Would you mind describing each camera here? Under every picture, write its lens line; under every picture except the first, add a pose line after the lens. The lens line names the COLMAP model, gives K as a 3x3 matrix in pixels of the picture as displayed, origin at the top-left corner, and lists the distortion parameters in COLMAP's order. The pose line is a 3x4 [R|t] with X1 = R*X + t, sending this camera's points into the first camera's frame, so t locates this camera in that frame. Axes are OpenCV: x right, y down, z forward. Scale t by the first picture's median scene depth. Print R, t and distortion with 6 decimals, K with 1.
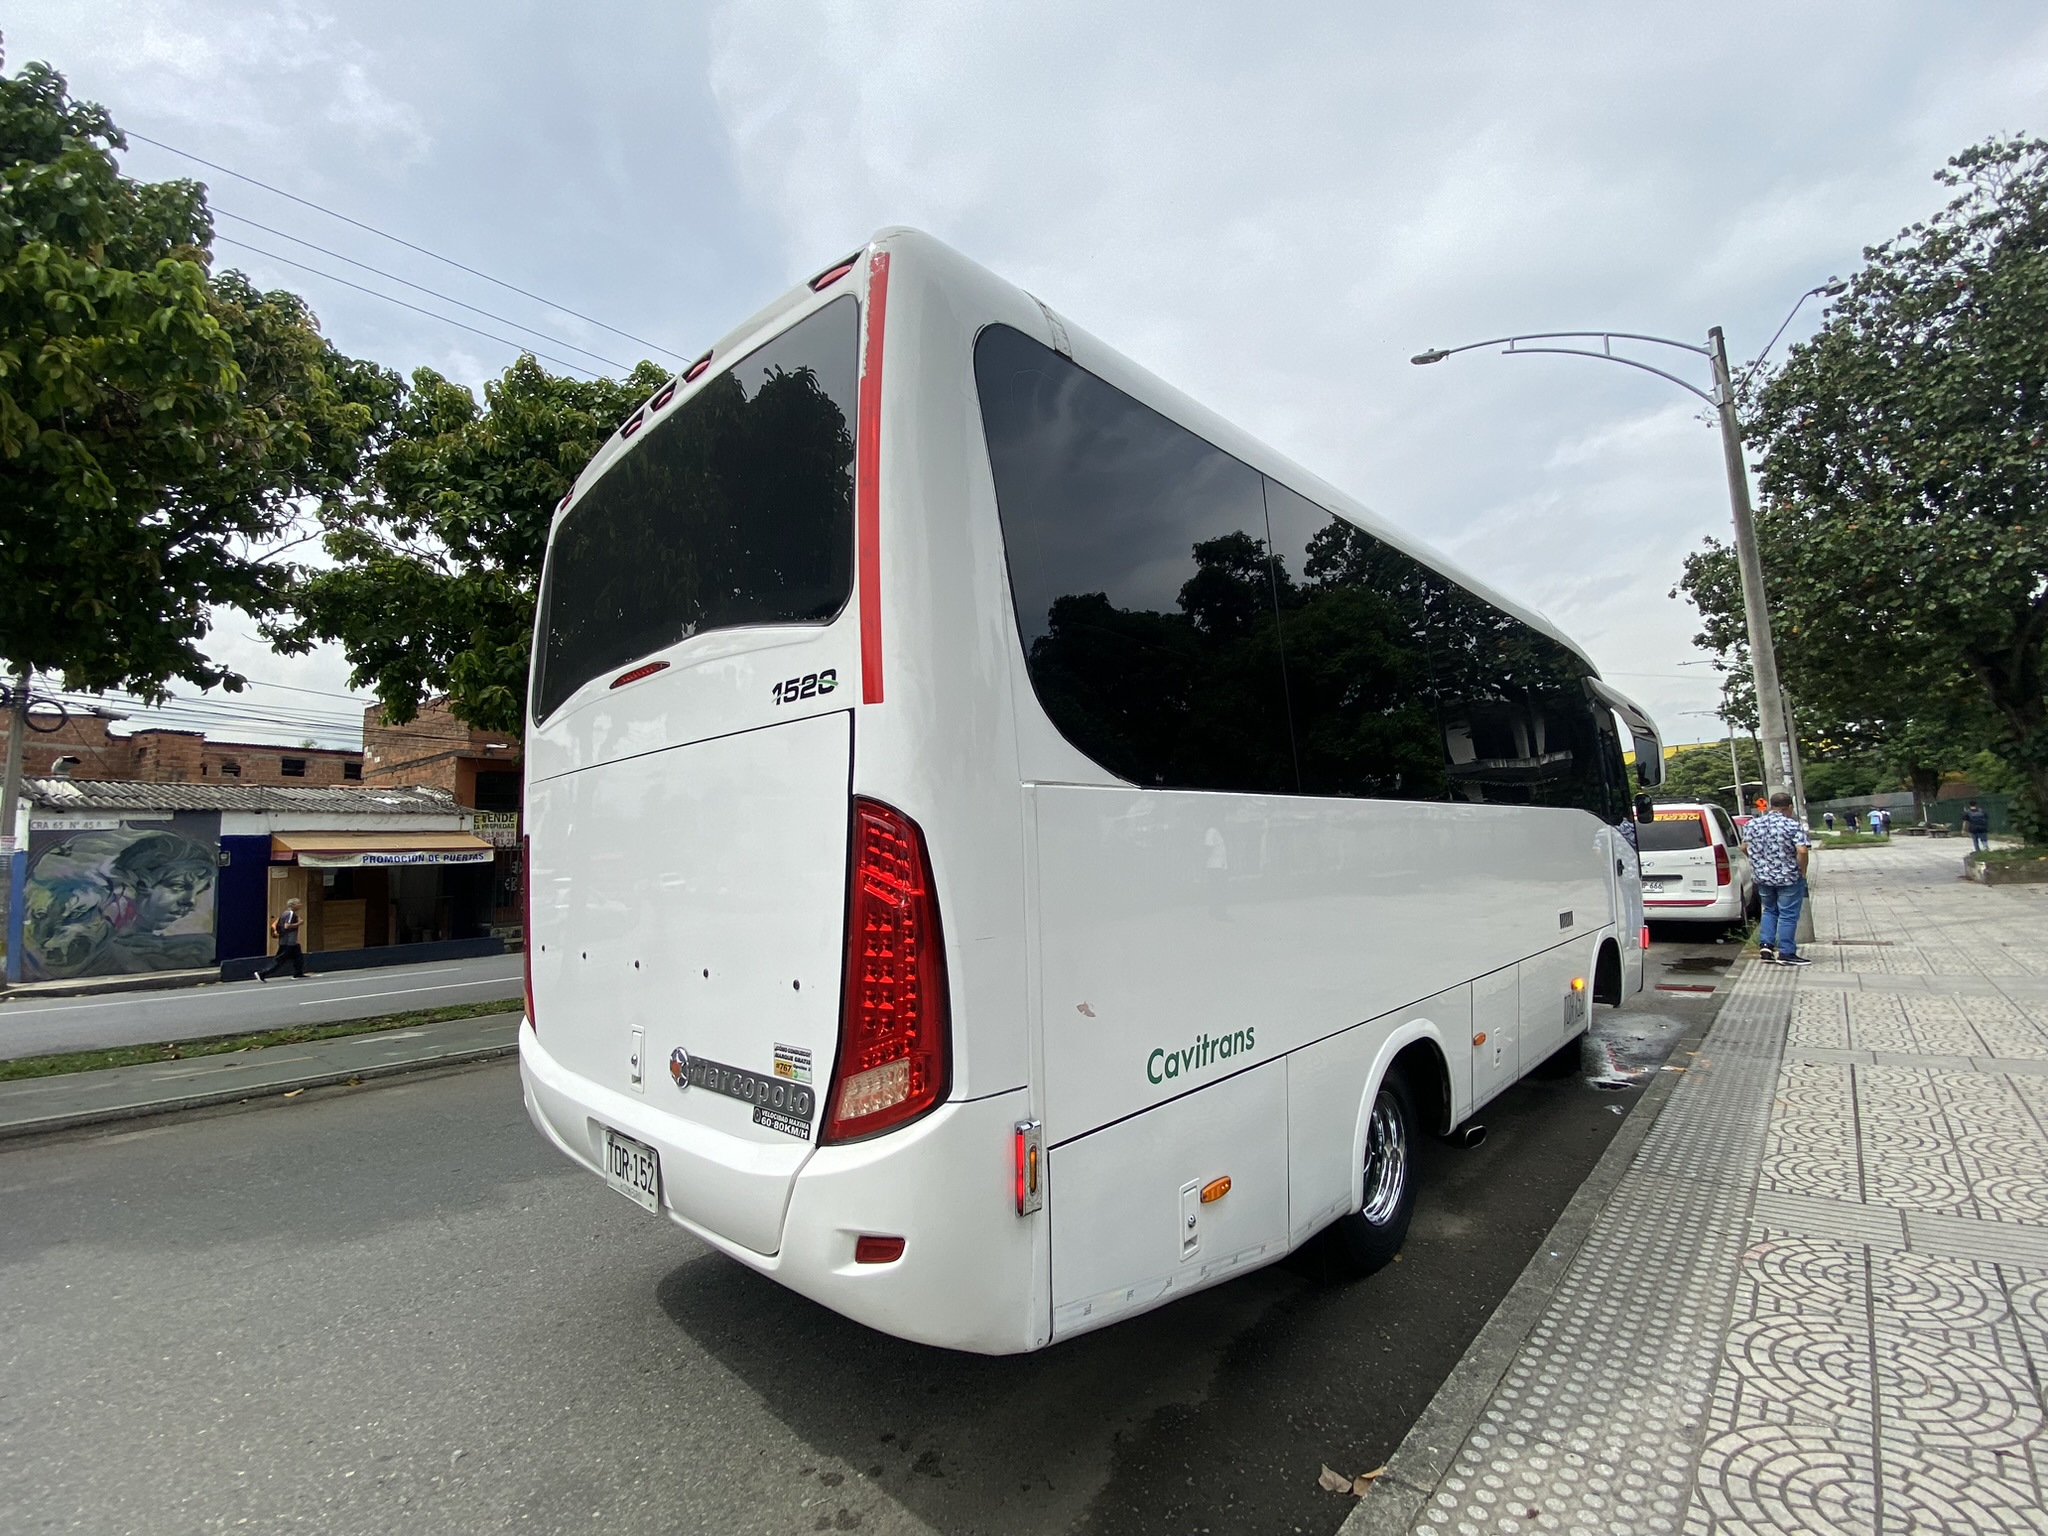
lens RADIAL K [[865.4, 0, 1024.0], [0, 865.4, 768.0], [0, 0, 1]] dist [0.027718, -0.022248]
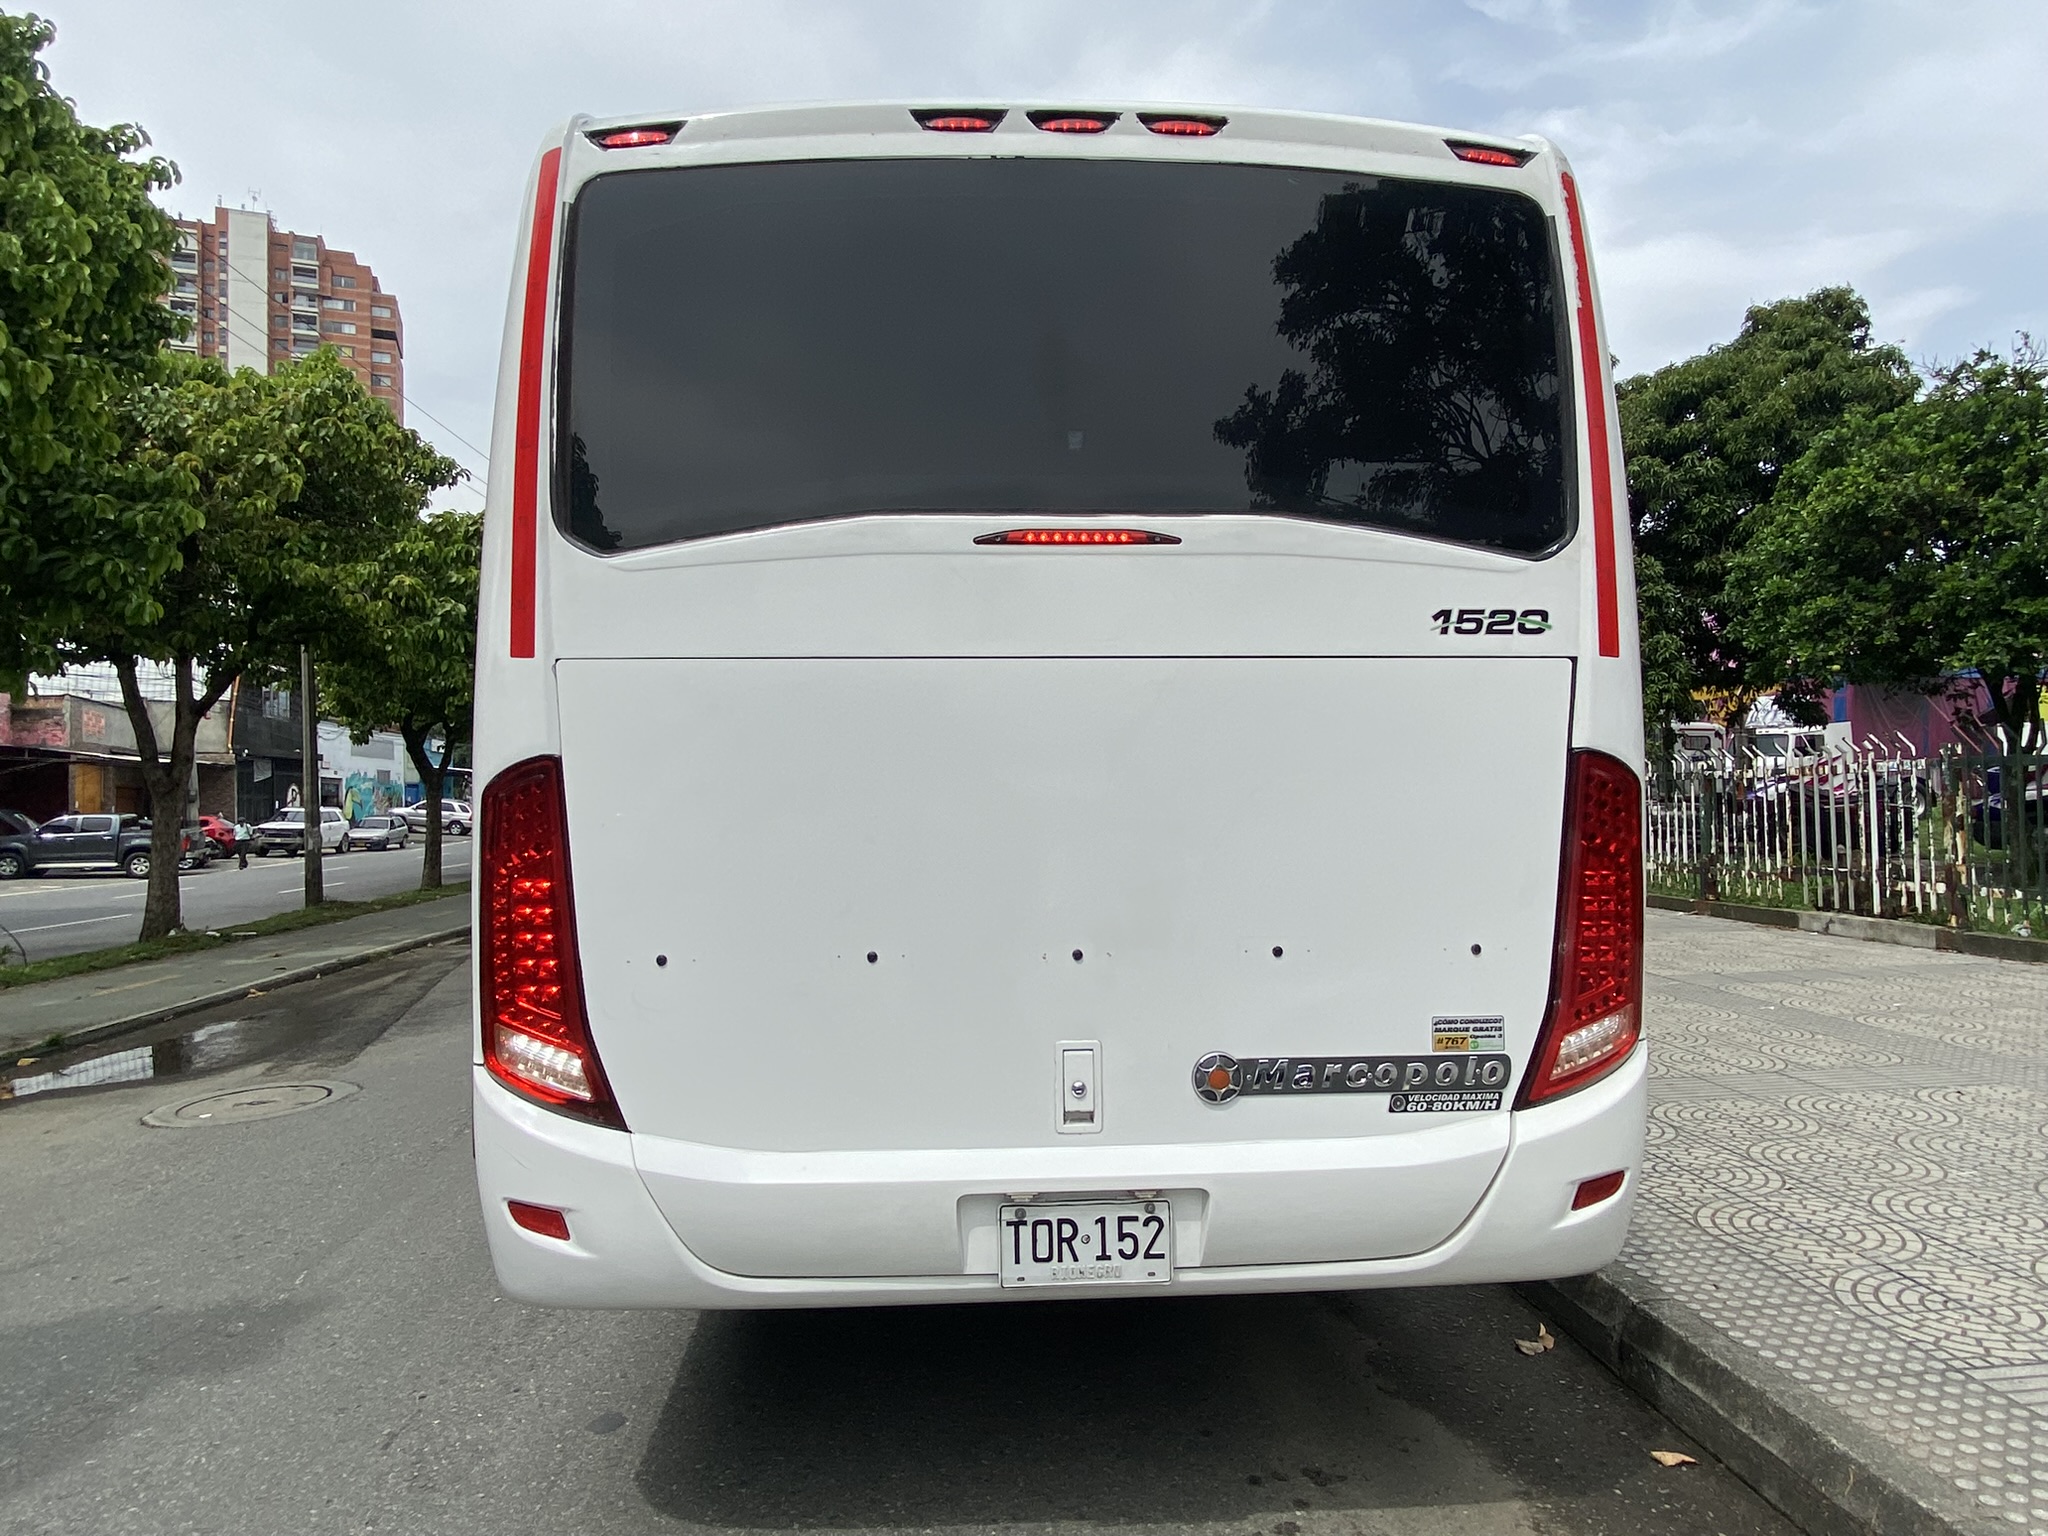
lens RADIAL K [[1185.7, 0, 1024.0], [0, 1185.7, 768.0], [0, 0, 1]] dist [0.043959, -0.044431]
pose [[0.685943, 0.048216, 0.726056, -1.447543], [-0.085213, 0.996259, 0.014345, 0.080386], [-0.722648, -0.071710, 0.687486, 0.476737]]
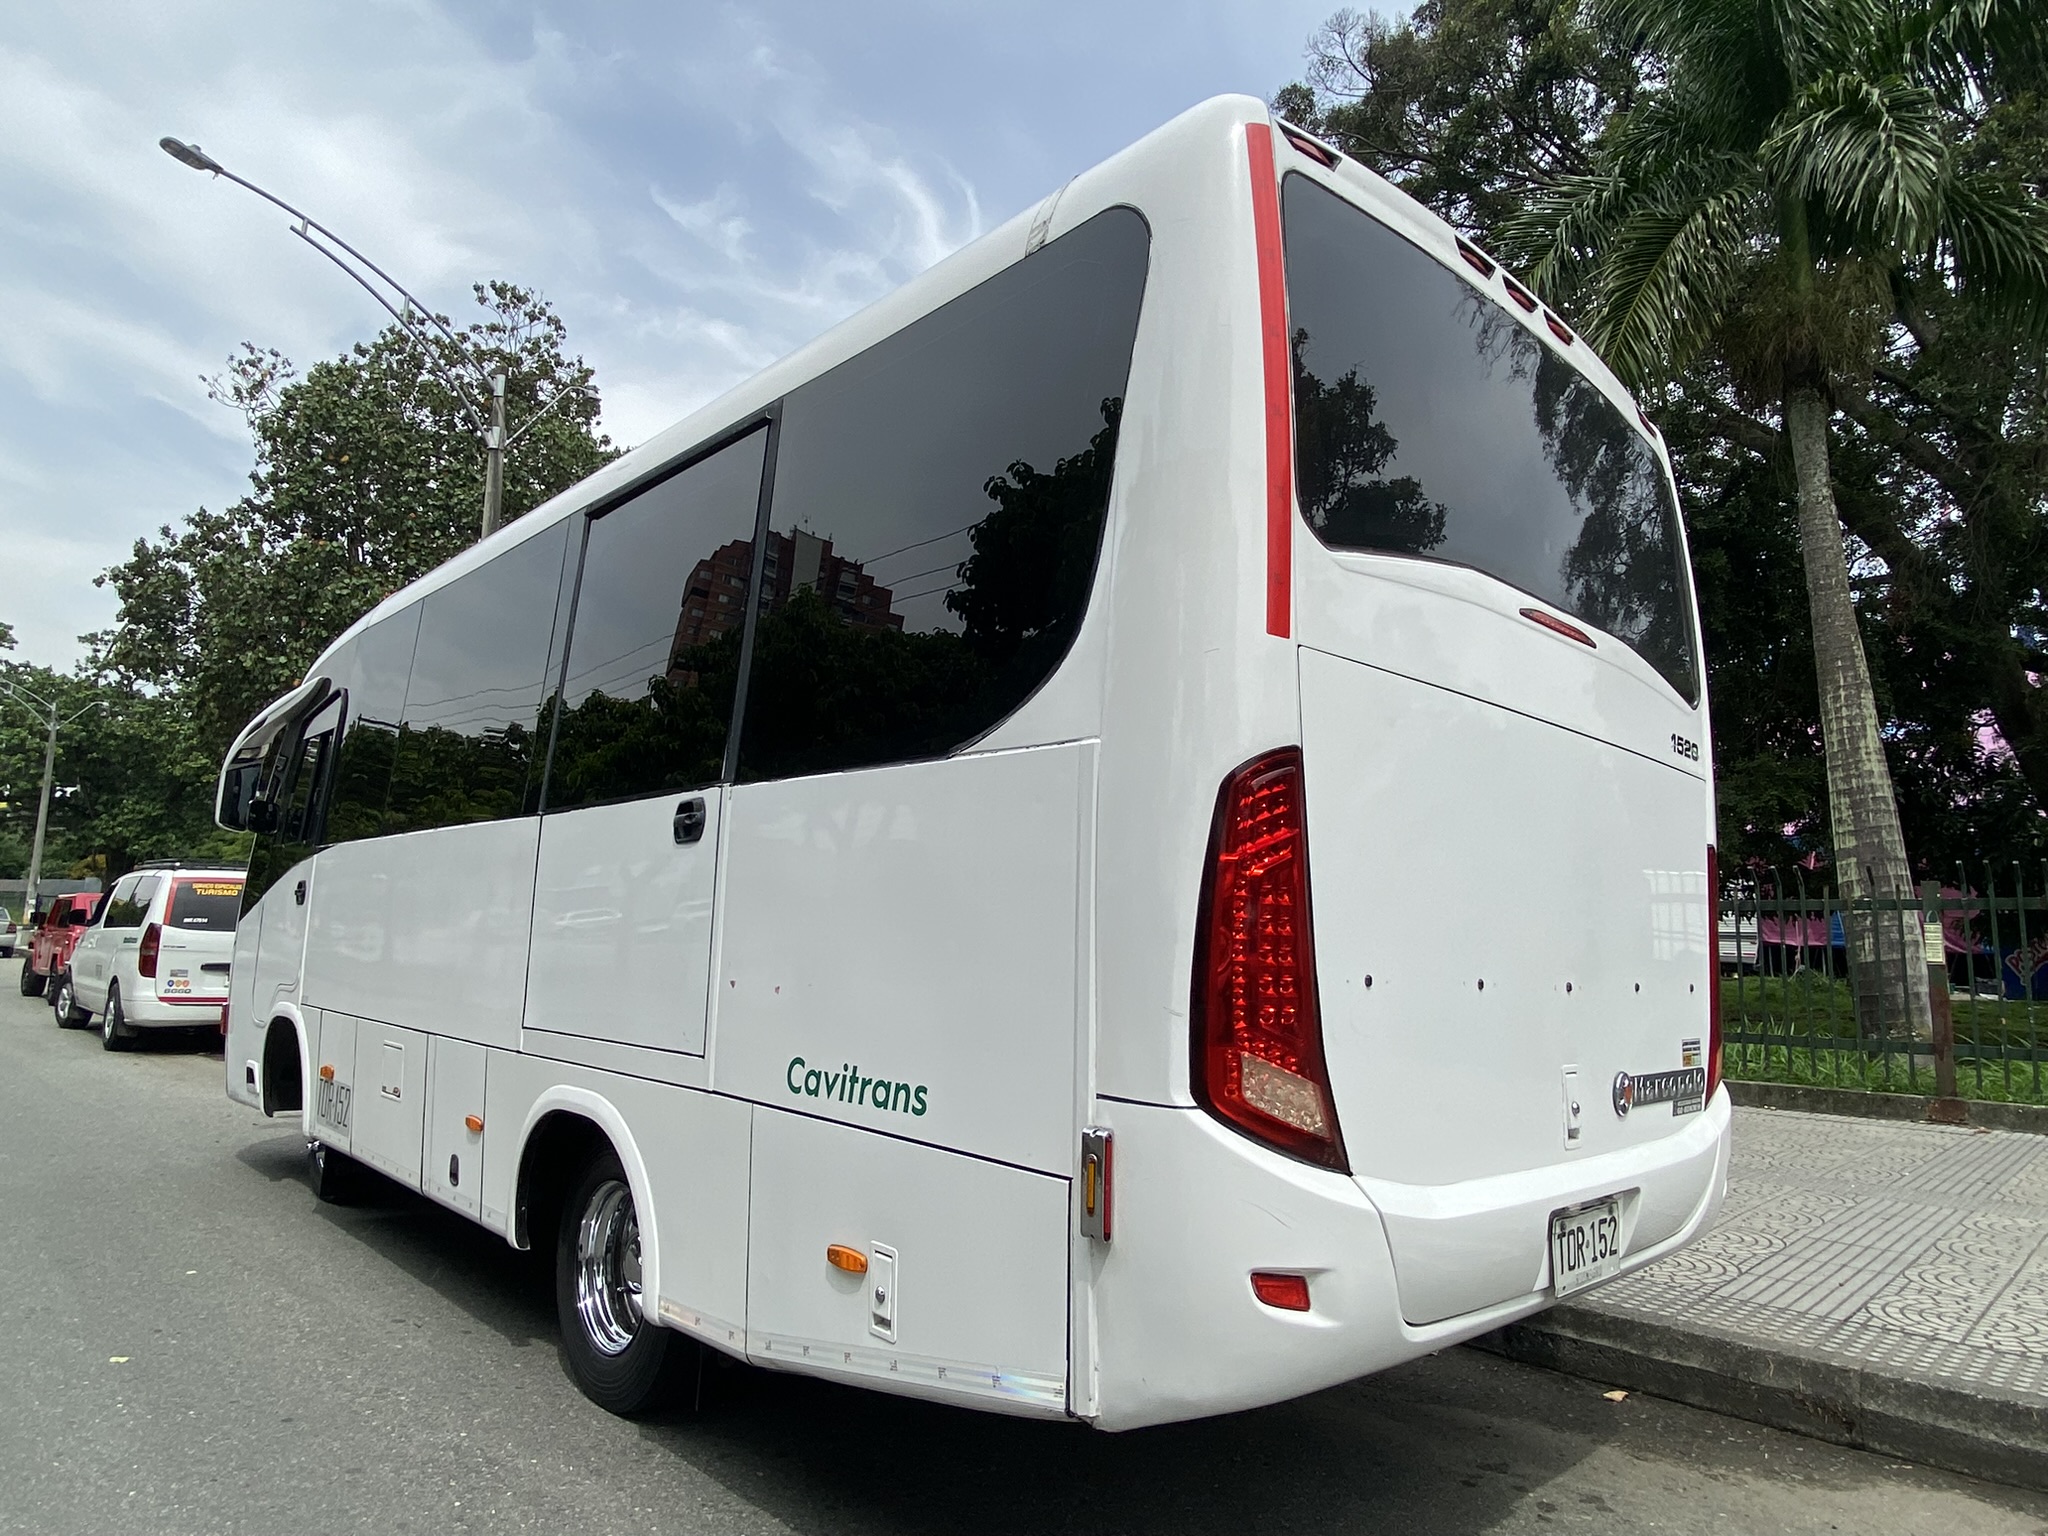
lens RADIAL K [[1185.7, 0, 1024.0], [0, 1185.7, 768.0], [0, 0, 1]] dist [0.043959, -0.044431]
pose [[0.064874, 0.186899, 0.980235, -1.946635], [-0.130486, 0.975459, -0.177352, 0.356157], [-0.989325, -0.116402, 0.087670, 1.747086]]
